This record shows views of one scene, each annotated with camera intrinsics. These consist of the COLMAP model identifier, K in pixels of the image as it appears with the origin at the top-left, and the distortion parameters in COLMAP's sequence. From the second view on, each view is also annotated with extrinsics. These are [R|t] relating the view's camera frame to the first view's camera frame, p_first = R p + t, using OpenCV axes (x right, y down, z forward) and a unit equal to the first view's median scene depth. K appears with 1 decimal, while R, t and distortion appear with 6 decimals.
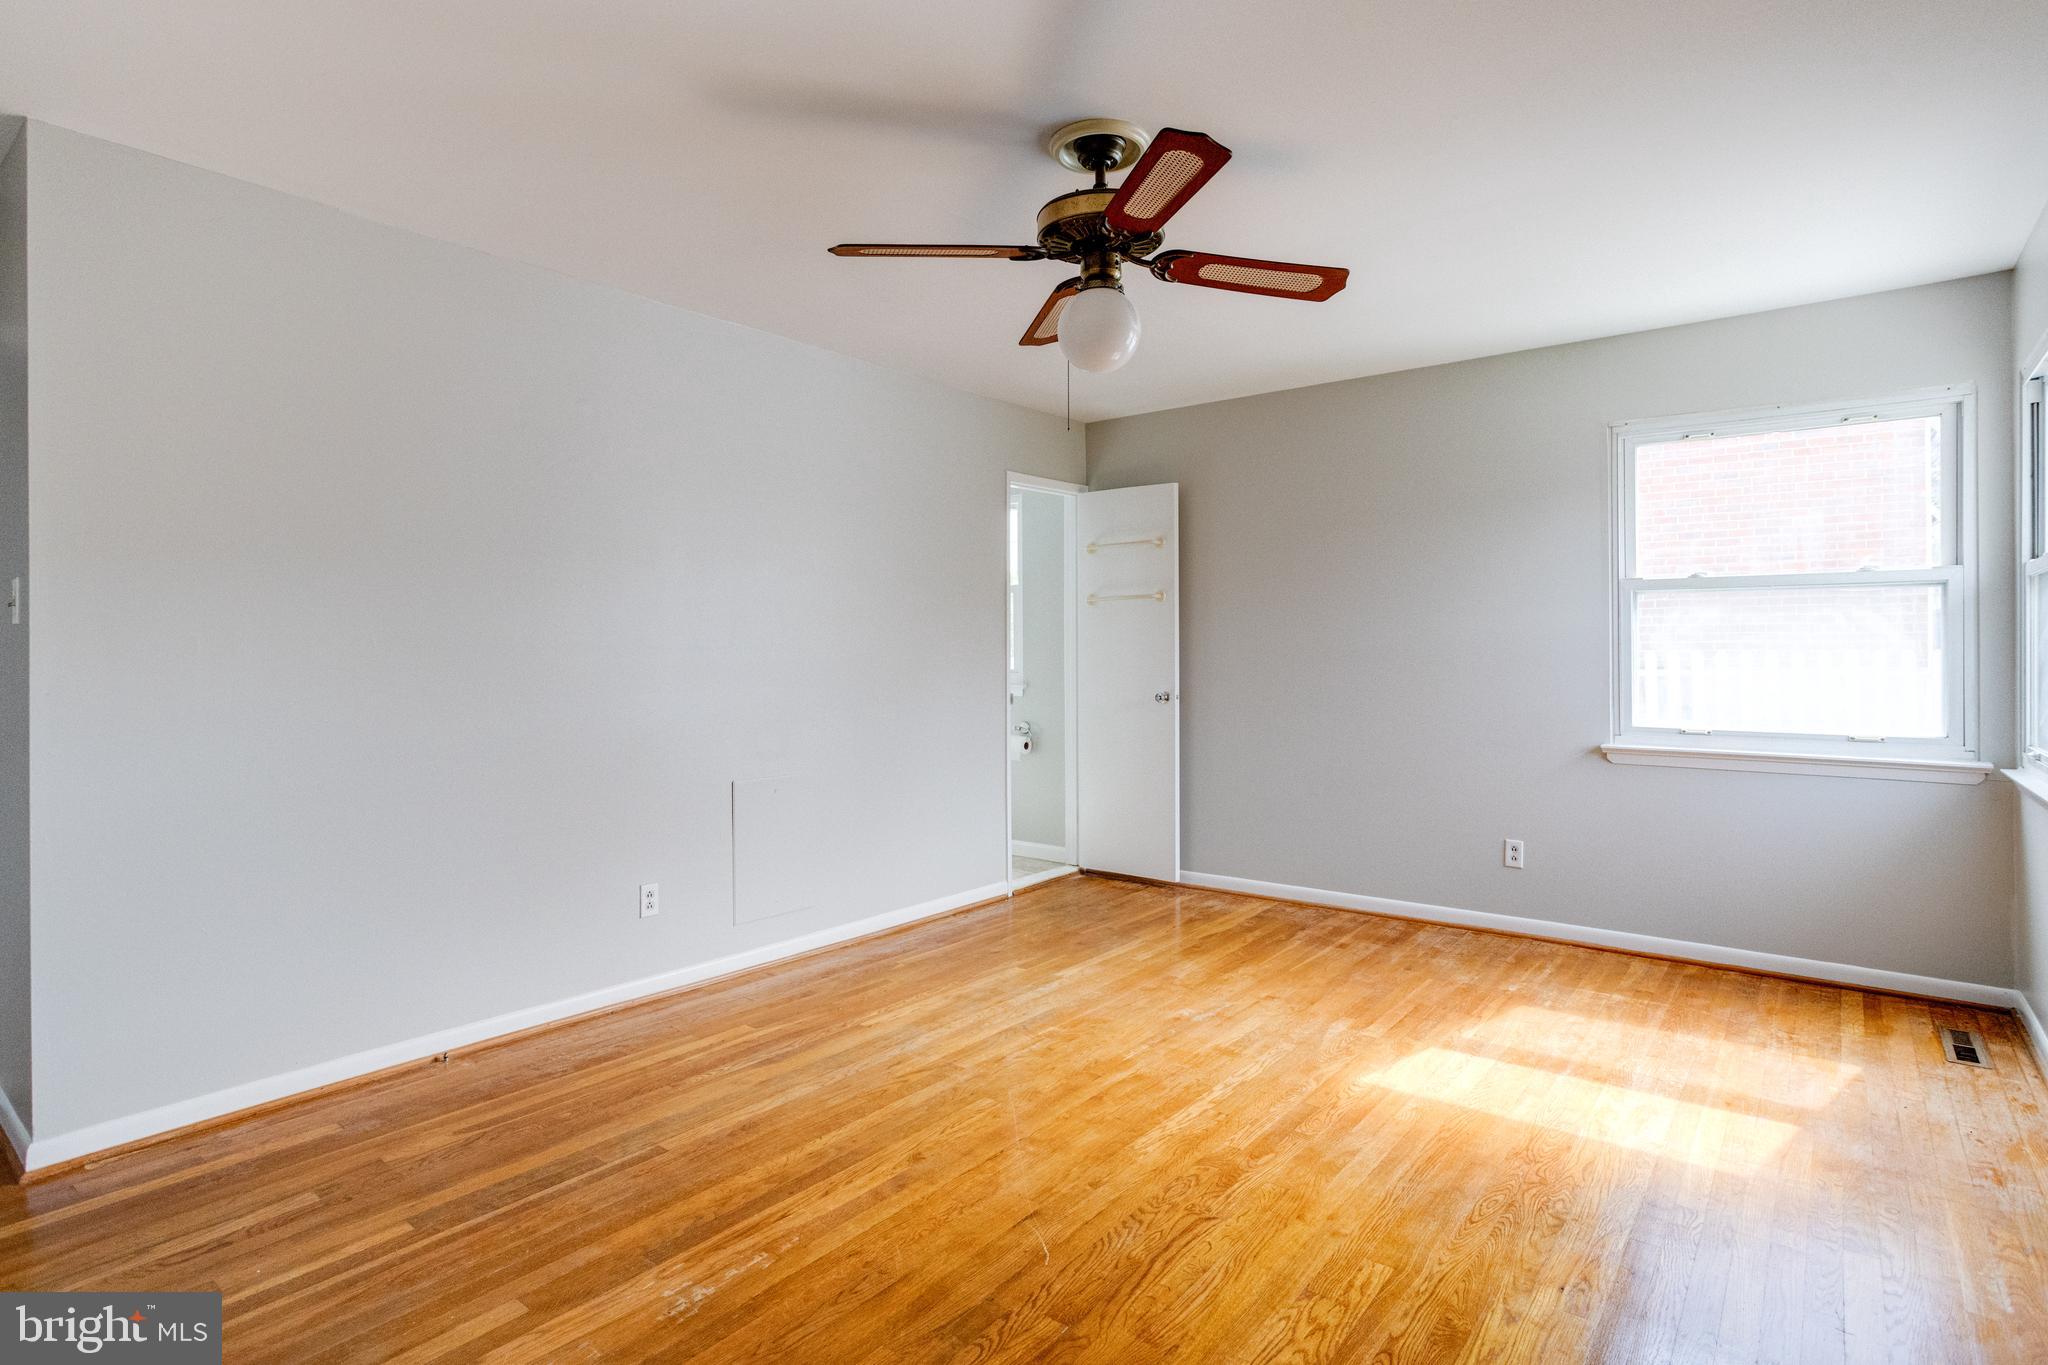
lens RADIAL K [[1009.8, 0, 988.0], [0, 1009.8, 656.4], [0, 0, 1]] dist [-0.024706, 0.004361]
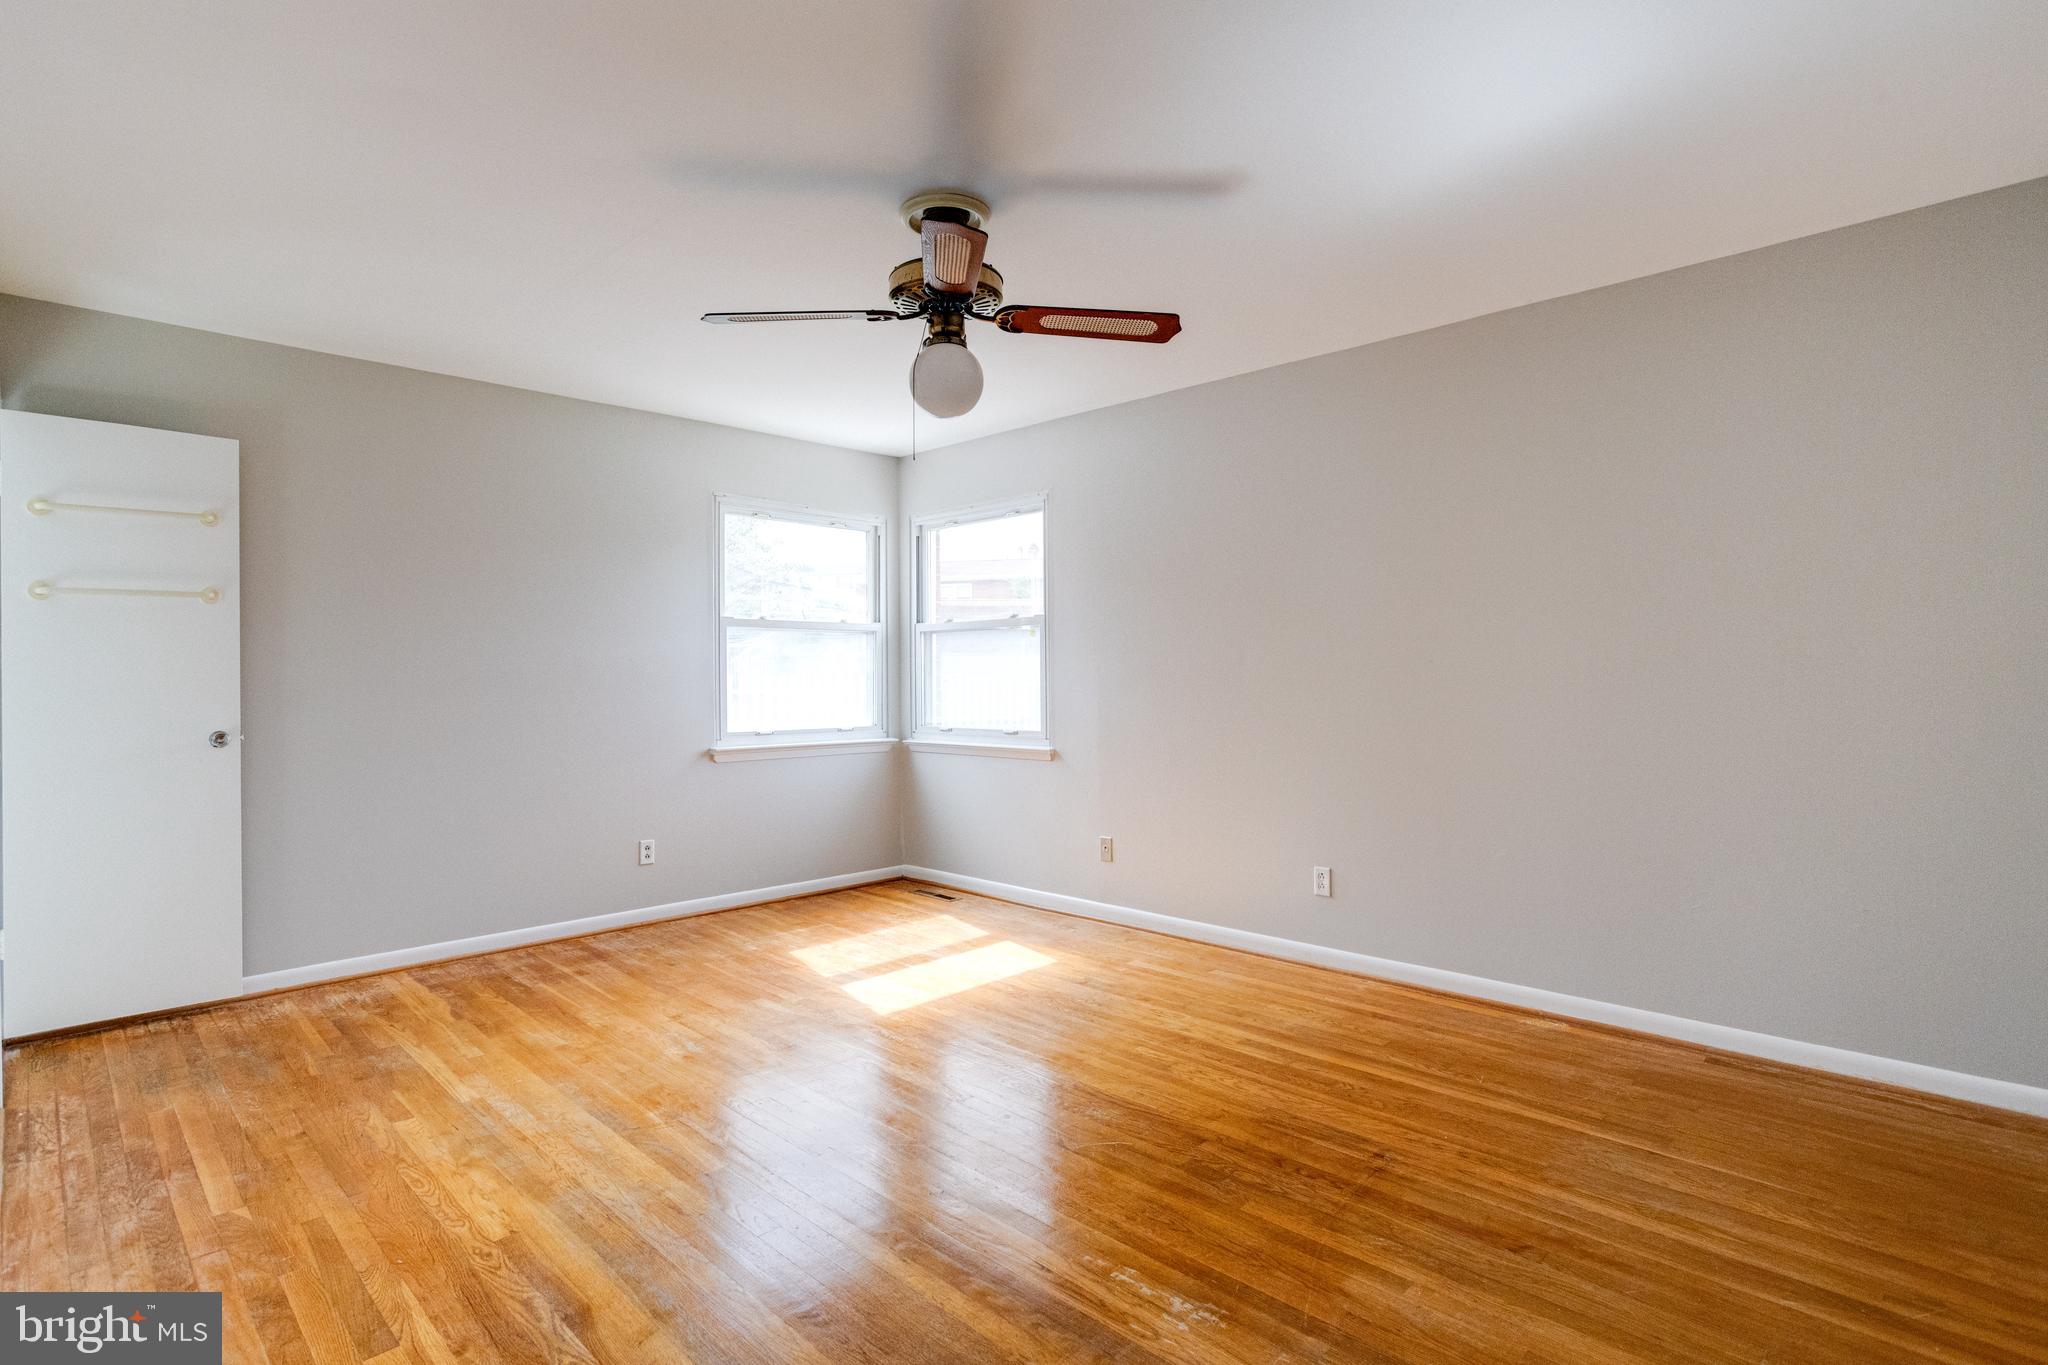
lens RADIAL K [[1009.8, 0, 1021.8], [0, 1009.8, 674.3], [0, 0, 1]] dist [-0.024706, 0.004361]
pose [[0.106927, 0.003523, 0.994261, -0.651243], [0.009647, 0.999943, -0.004580, 0.005542], [-0.994220, 0.010082, 0.106887, 0.524187]]
